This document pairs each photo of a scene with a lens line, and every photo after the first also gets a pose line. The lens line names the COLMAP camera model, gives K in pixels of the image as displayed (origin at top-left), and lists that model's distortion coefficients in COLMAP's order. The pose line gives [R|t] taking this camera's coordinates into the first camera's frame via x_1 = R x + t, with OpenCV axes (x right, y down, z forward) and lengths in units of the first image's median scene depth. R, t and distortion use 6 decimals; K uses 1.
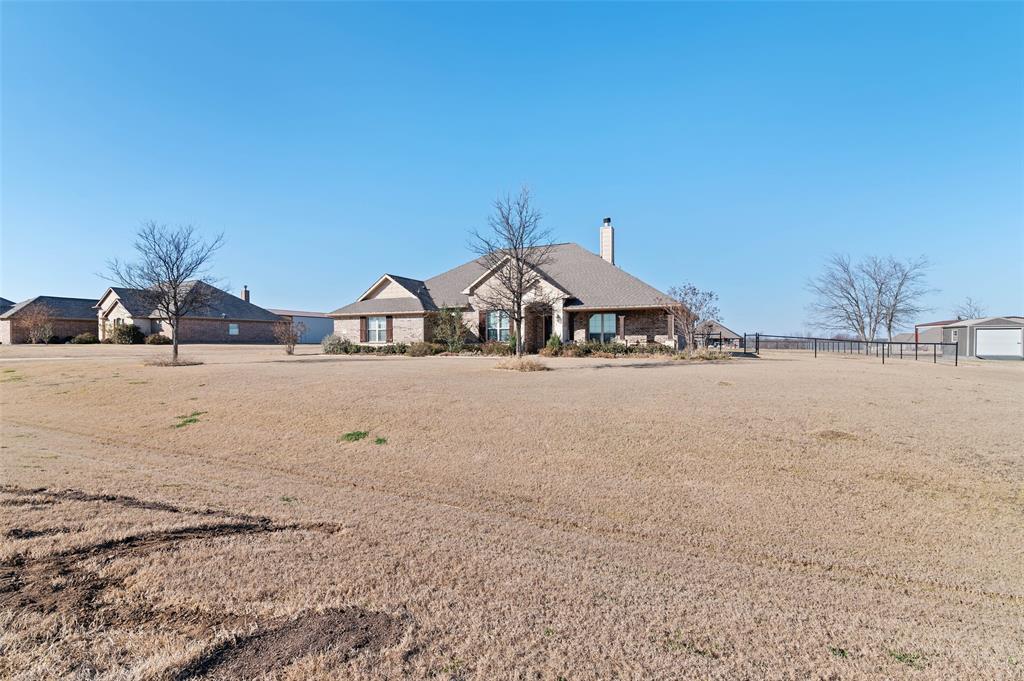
lens RADIAL K [[467.4, 0, 512.0], [0, 467.4, 340.5], [0, 0, 1]] dist [-0.000931, -0.000009]
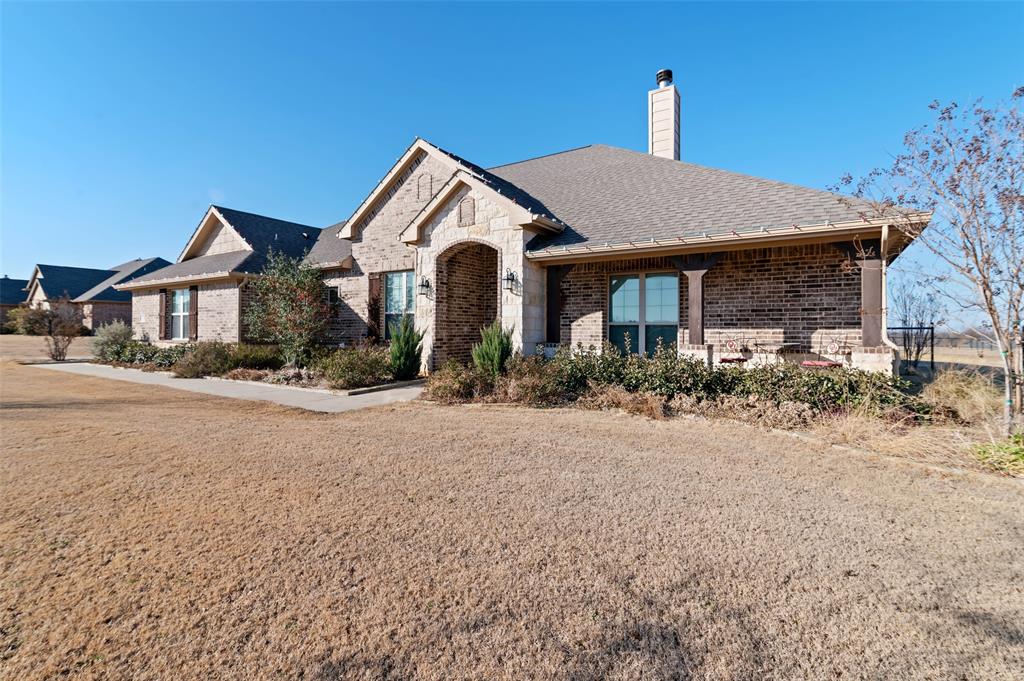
lens RADIAL K [[477.7, 0, 511.7], [0, 477.7, 320.3], [0, 0, 1]] dist [-0.000478, -0.000003]
pose [[0.988304, 0.004567, -0.152430, 0.139736], [-0.008164, 0.999702, -0.022984, -0.008813], [0.152280, 0.023960, 0.988047, 0.571983]]
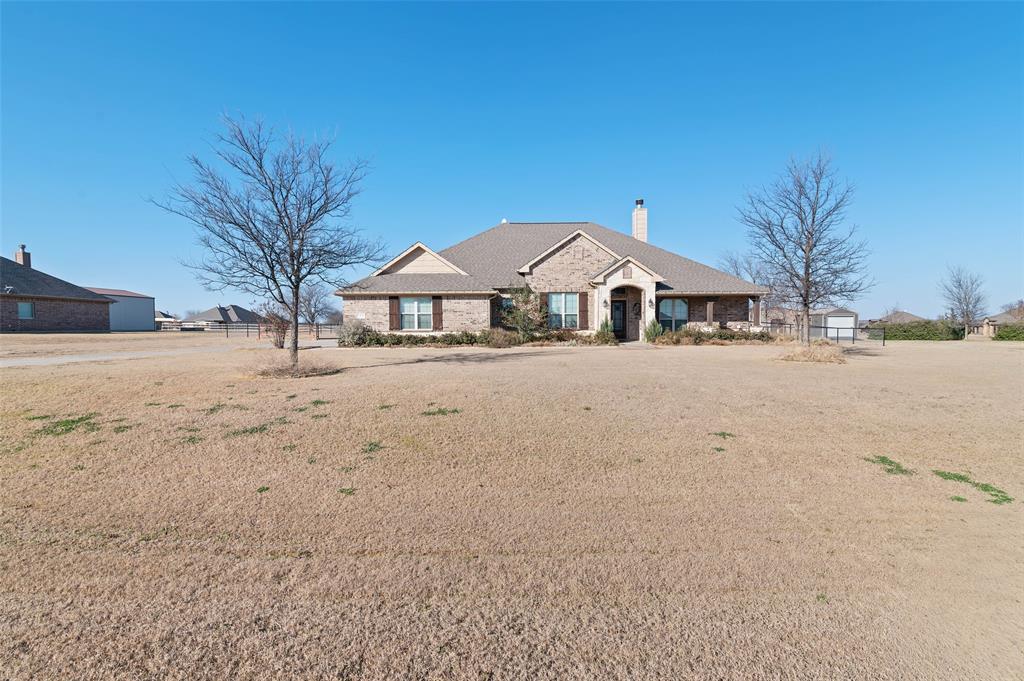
lens RADIAL K [[467.4, 0, 512.0], [0, 467.4, 340.5], [0, 0, 1]] dist [-0.000931, -0.000009]
pose [[0.912756, -0.015876, 0.408196, -0.475054], [0.002447, 0.999439, 0.033401, -0.004820], [-0.408497, -0.029489, 0.912283, 0.239358]]
